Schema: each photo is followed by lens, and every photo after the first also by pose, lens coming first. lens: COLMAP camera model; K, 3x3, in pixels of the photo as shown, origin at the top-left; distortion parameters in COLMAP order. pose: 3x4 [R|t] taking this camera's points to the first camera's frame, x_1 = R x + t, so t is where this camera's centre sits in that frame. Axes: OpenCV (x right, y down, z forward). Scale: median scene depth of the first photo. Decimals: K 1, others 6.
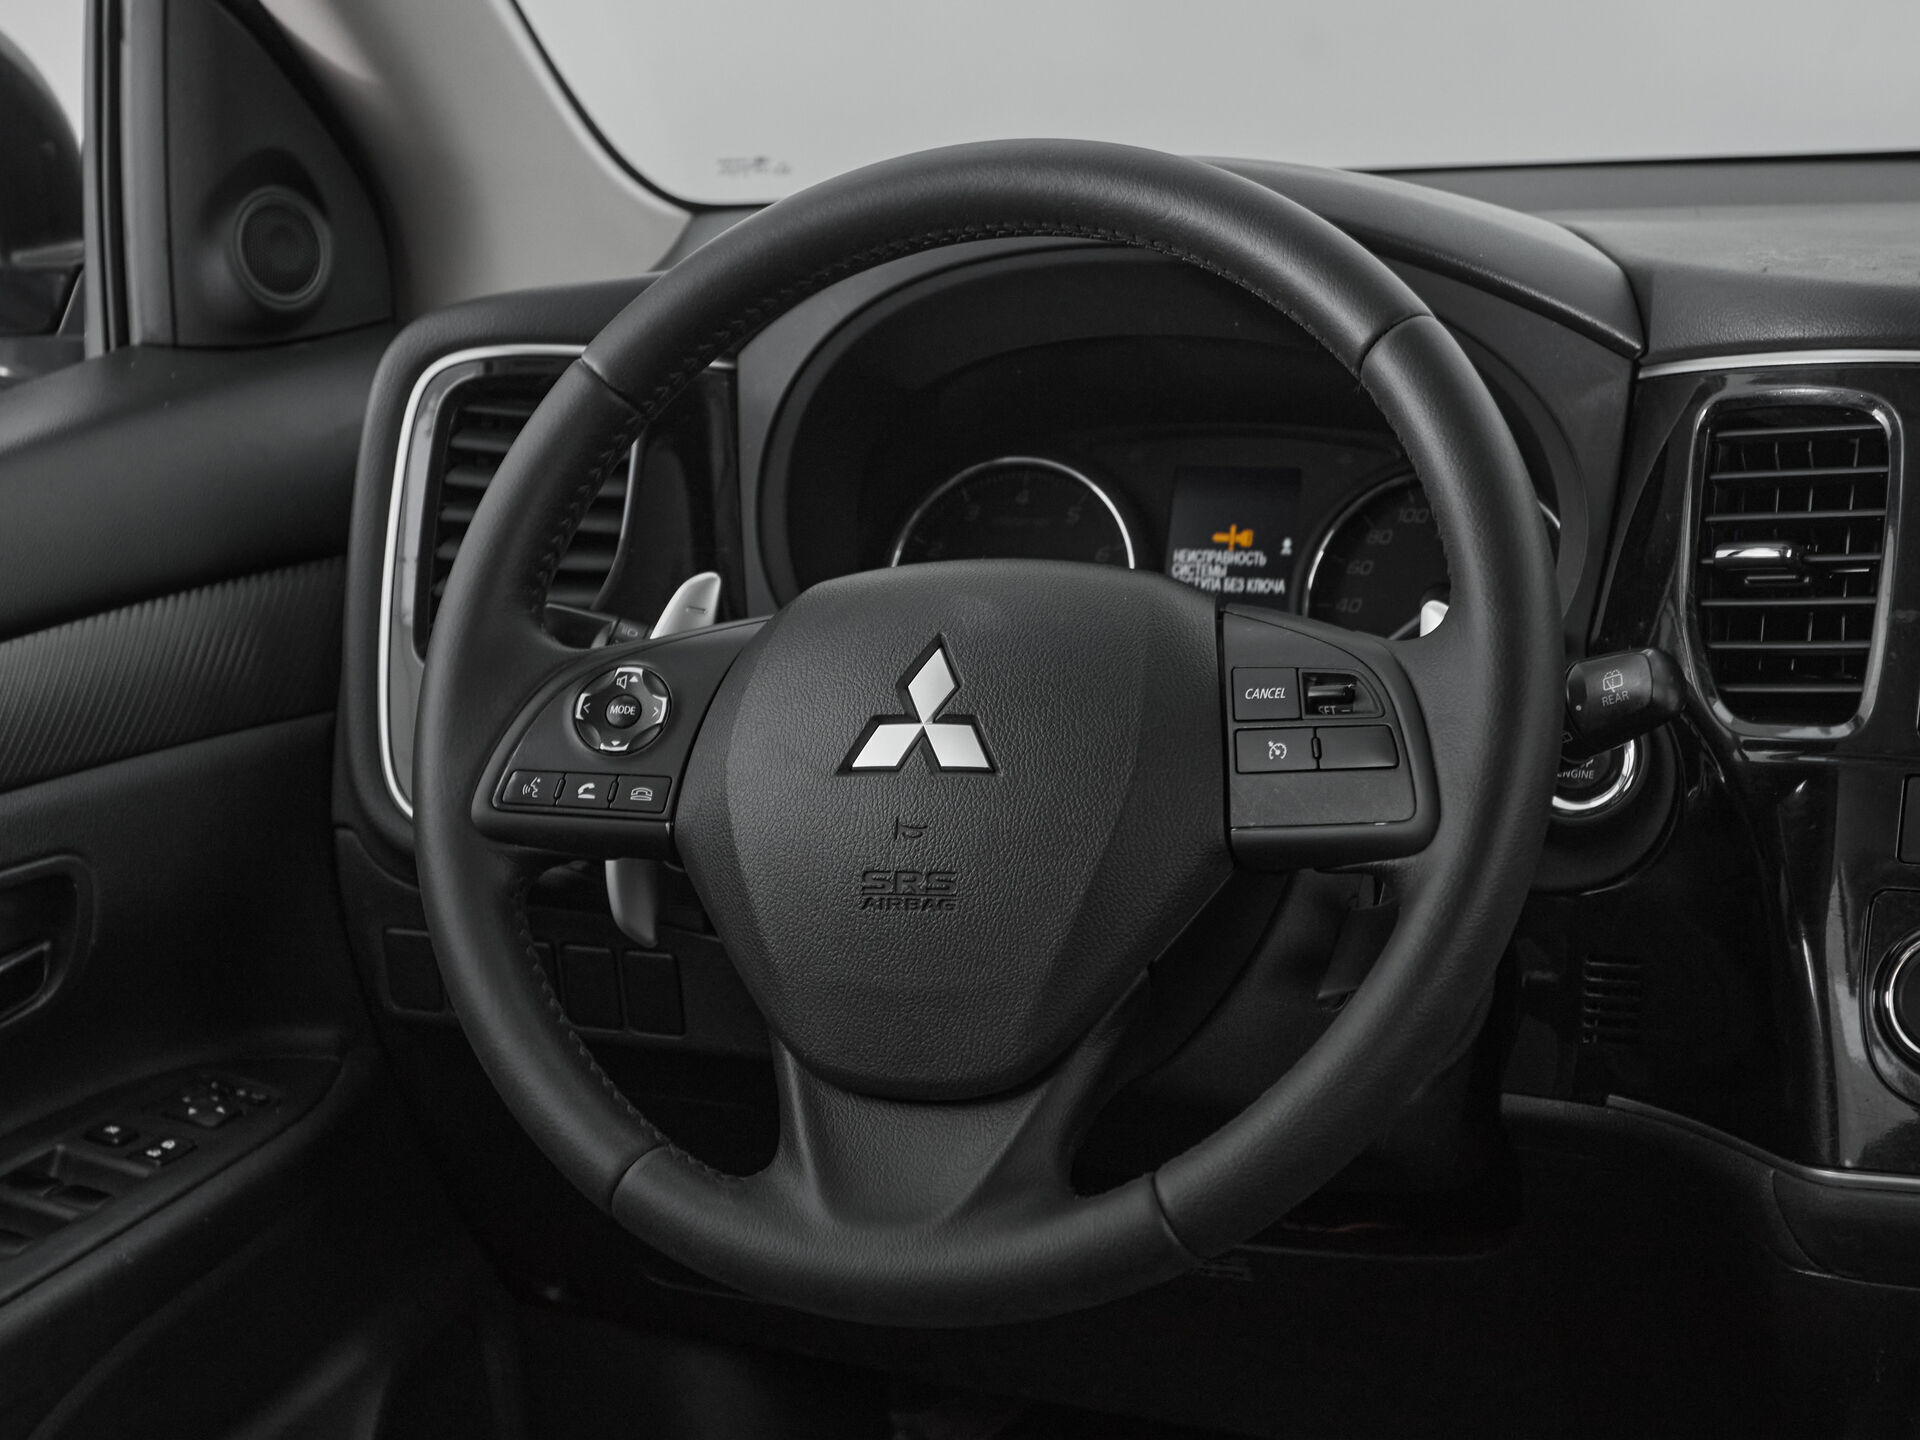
lens RADIAL K [[3108.7, 0, 966.6], [0, 3108.7, 746.8], [0, 0, 1]] dist [0.047894, -0.096007]
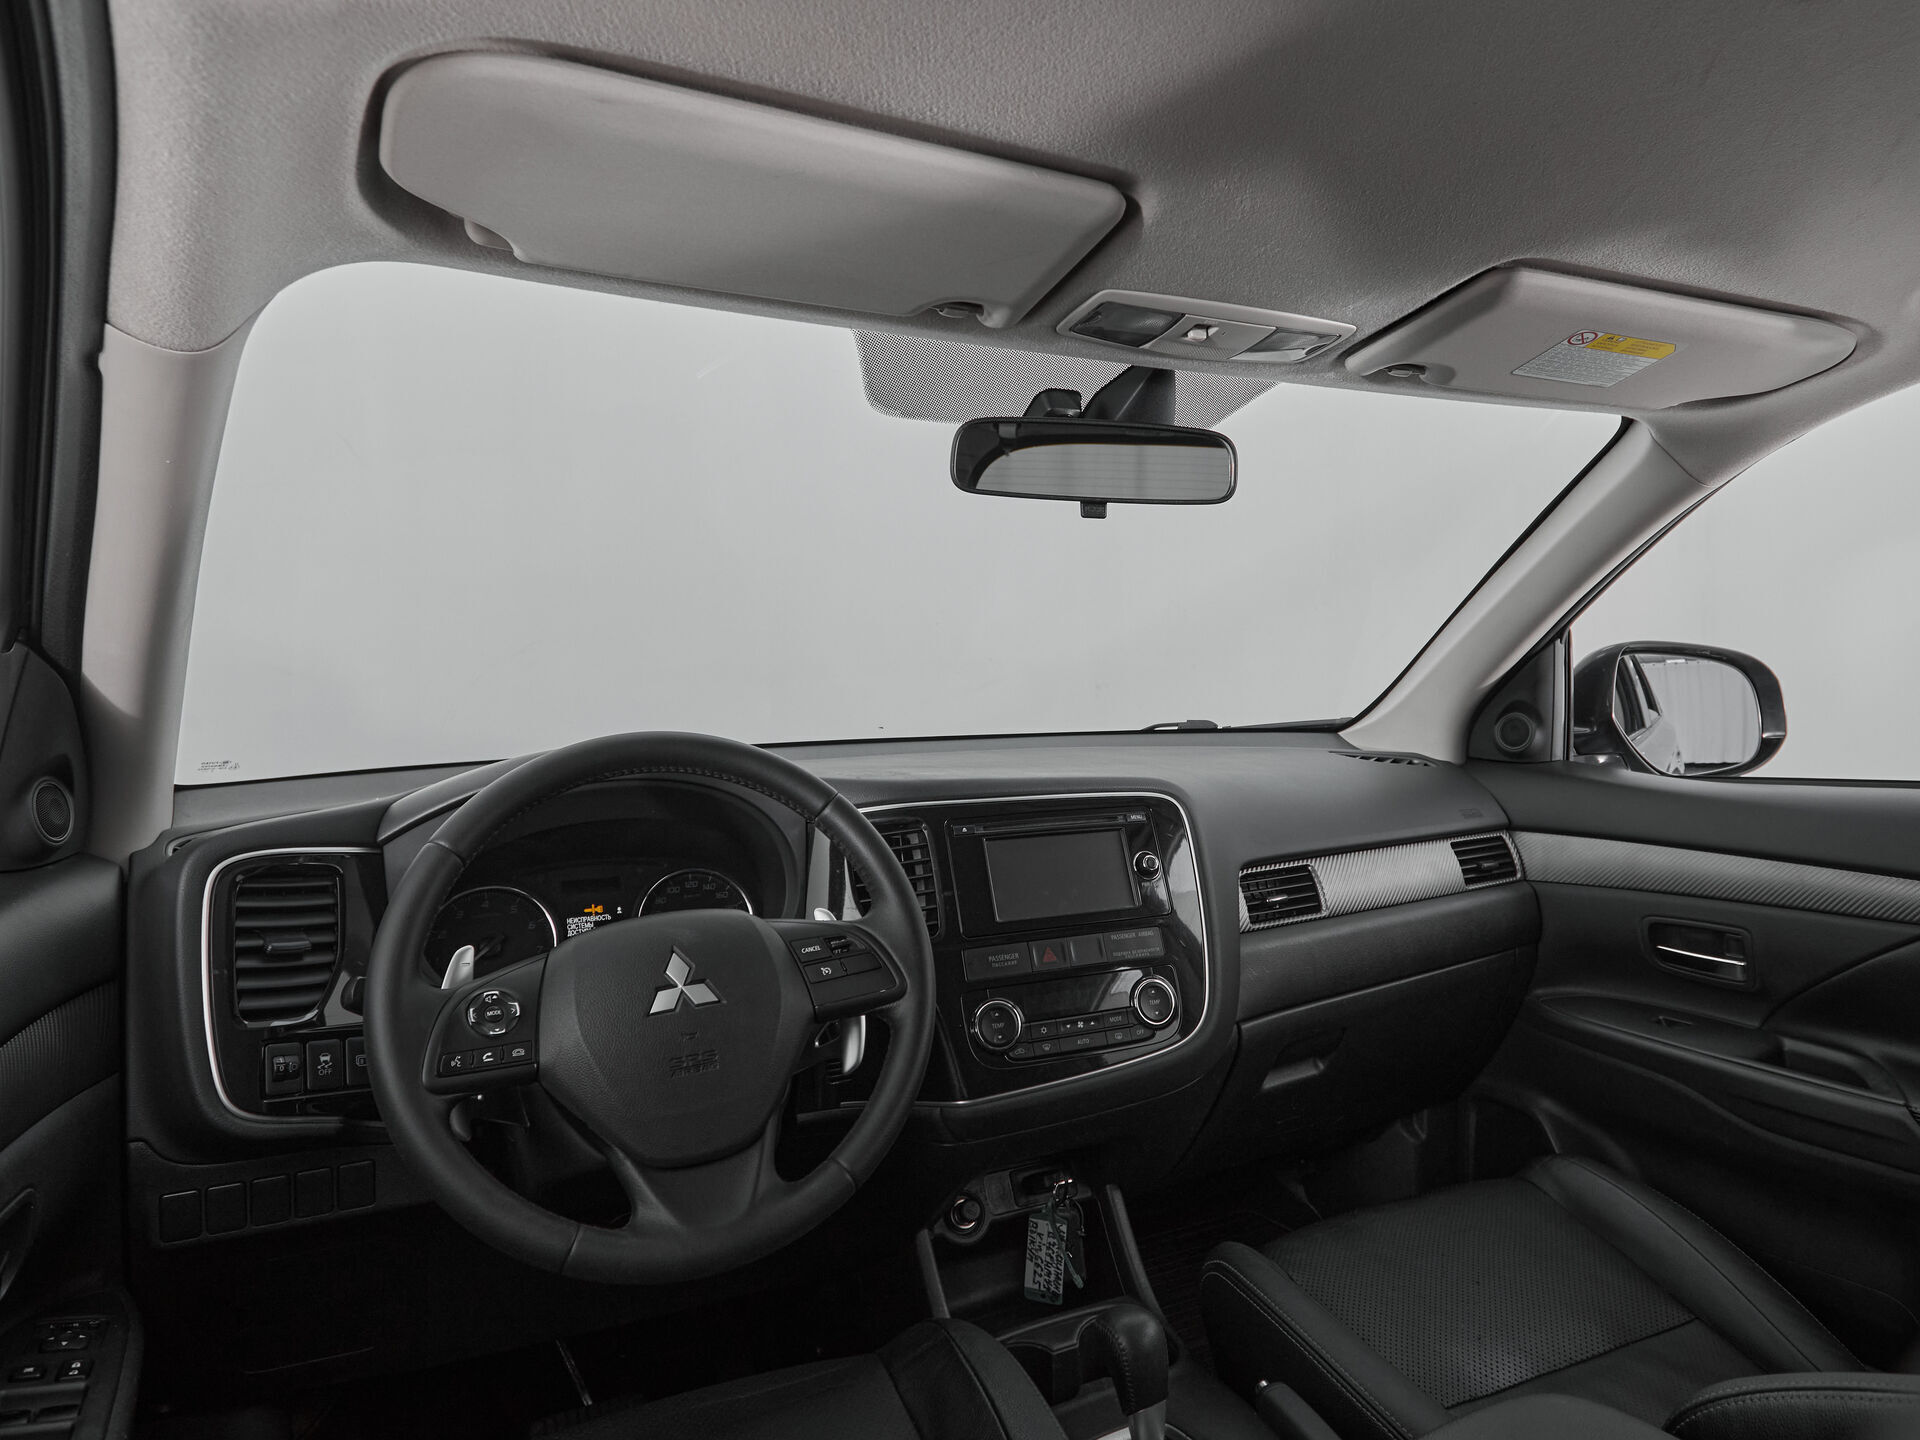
lens RADIAL K [[1169.0, 0, 960.0], [0, 1169.0, 720.0], [0, 0, 1]] dist [-0.003116, -0.001173]
pose [[0.679410, -0.002620, 0.733754, -0.474757], [0.169838, 0.973399, -0.153784, -0.029823], [-0.713833, 0.229102, 0.661782, 0.255571]]
